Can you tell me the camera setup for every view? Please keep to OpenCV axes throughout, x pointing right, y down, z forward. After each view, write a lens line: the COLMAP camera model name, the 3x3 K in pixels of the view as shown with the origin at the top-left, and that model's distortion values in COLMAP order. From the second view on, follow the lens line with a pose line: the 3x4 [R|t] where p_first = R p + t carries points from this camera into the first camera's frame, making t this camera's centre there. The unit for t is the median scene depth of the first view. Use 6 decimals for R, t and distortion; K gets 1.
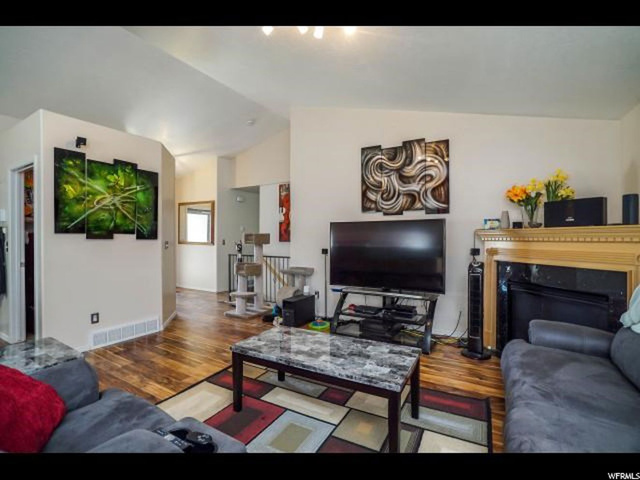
lens RADIAL K [[308.4, 0, 320.0], [0, 308.4, 240.0], [0, 0, 1]] dist [-0.023409, 0.000225]
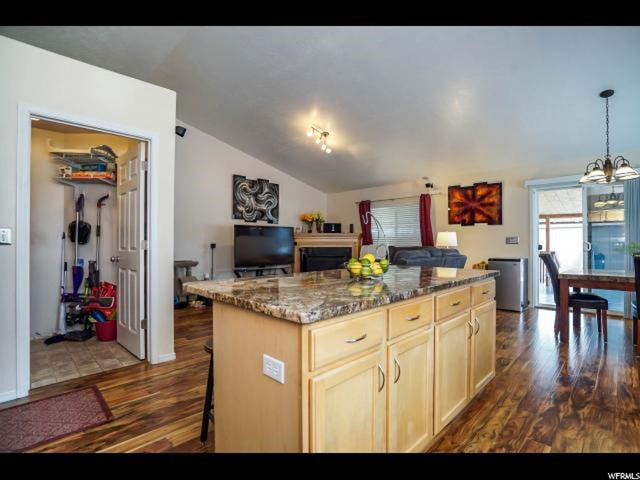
lens RADIAL K [[317.6, 0, 332.1], [0, 317.6, 241.7], [0, 0, 1]] dist [-0.017299, 0.000176]
pose [[0.240727, 0.004981, 0.970580, -1.374800], [0.010225, 0.999918, -0.007667, 0.041214], [-0.970539, 0.011770, 0.240656, 0.212525]]
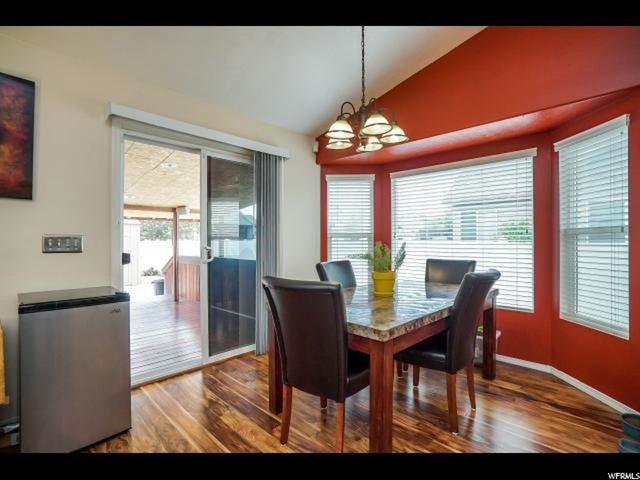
lens RADIAL K [[300.5, 0, 334.4], [0, 300.5, 240.8], [0, 0, 1]] dist [-0.040507, 0.000176]
pose [[-0.974968, 0.002533, 0.222331, -0.373400], [0.004673, 0.999948, 0.009101, 0.024338], [-0.222296, 0.009912, -0.974929, 0.143680]]
